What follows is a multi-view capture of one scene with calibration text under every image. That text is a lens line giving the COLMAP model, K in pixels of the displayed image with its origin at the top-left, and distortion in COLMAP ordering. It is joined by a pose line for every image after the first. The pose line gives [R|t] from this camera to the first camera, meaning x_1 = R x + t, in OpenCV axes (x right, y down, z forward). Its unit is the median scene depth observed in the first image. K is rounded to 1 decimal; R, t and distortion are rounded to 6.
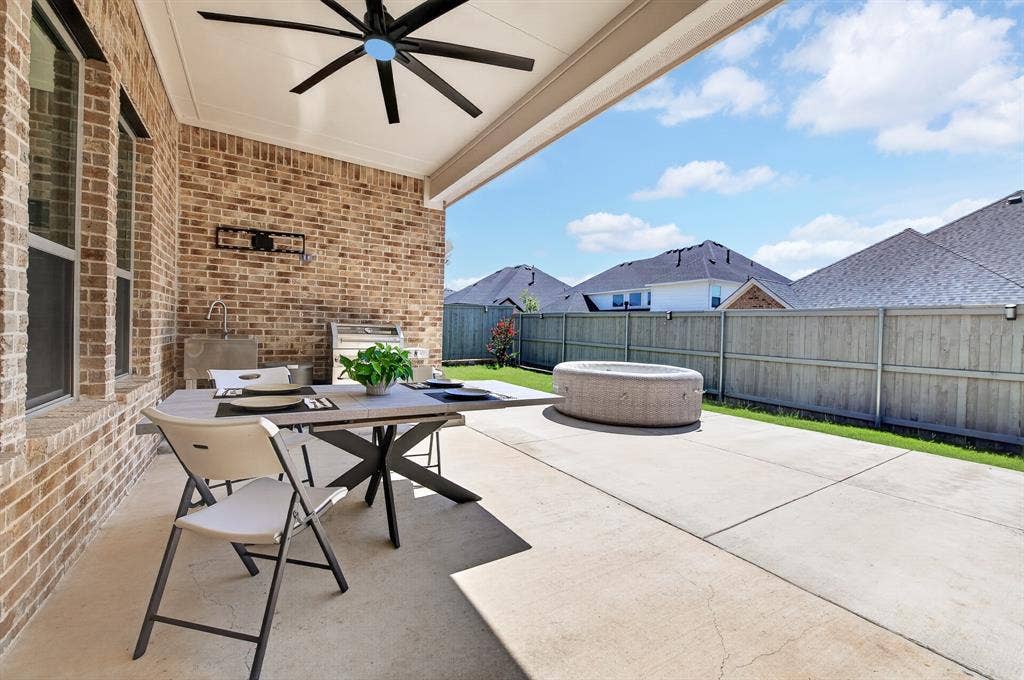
lens RADIAL K [[406.6, 0, 512.3], [0, 406.6, 337.1], [0, 0, 1]] dist [-0.001955, -0.001176]
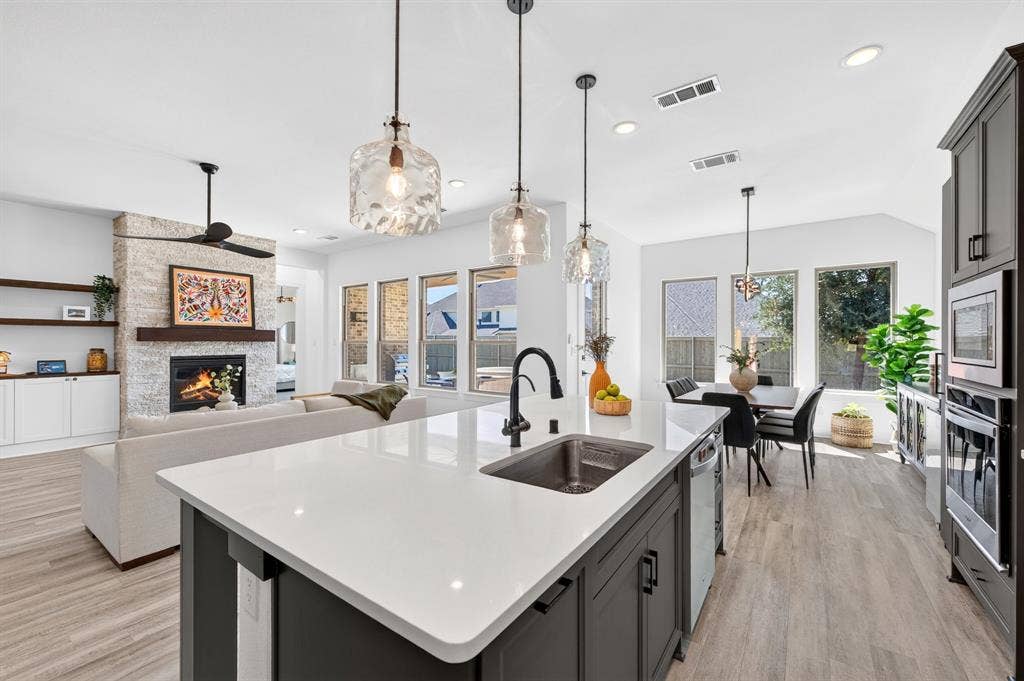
lens RADIAL K [[406.6, 0, 513.2], [0, 406.6, 337.2], [0, 0, 1]] dist [-0.001955, -0.001176]
pose [[0.926038, -0.021547, 0.376814, -0.401725], [0.029483, 0.999448, -0.015304, -0.047446], [-0.376276, 0.025282, 0.926163, -0.759122]]
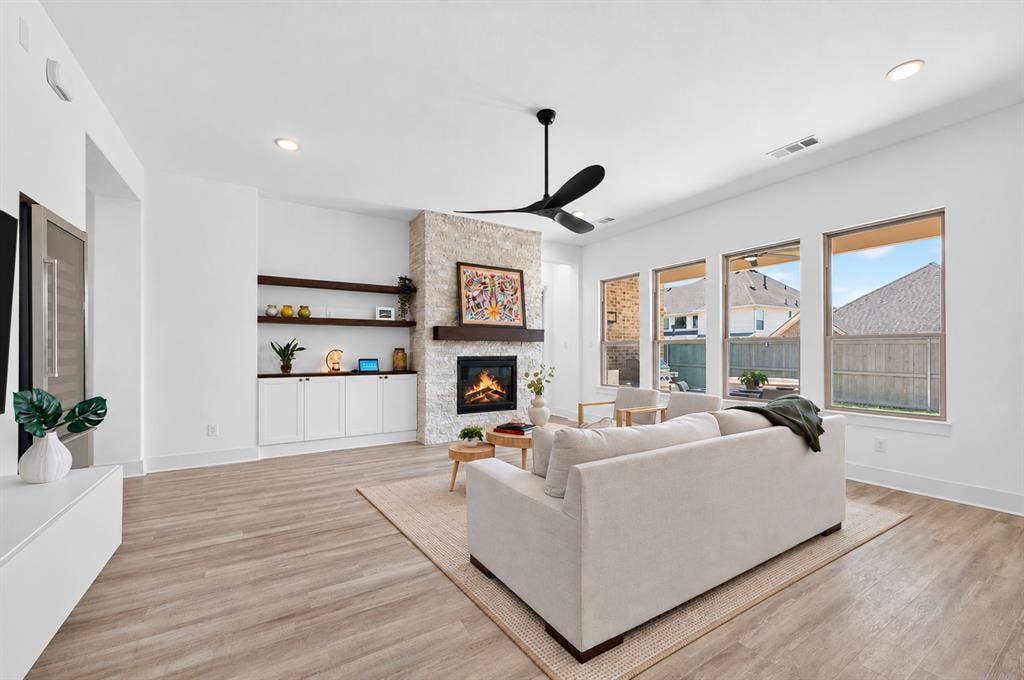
lens RADIAL K [[406.6, 0, 519.4], [0, 406.6, 351.2], [0, 0, 1]] dist [-0.001955, -0.001176]
pose [[0.999587, -0.026715, -0.010561, -0.600048], [0.026544, 0.999520, -0.015996, -0.036024], [0.010983, 0.015709, 0.999816, -0.542140]]
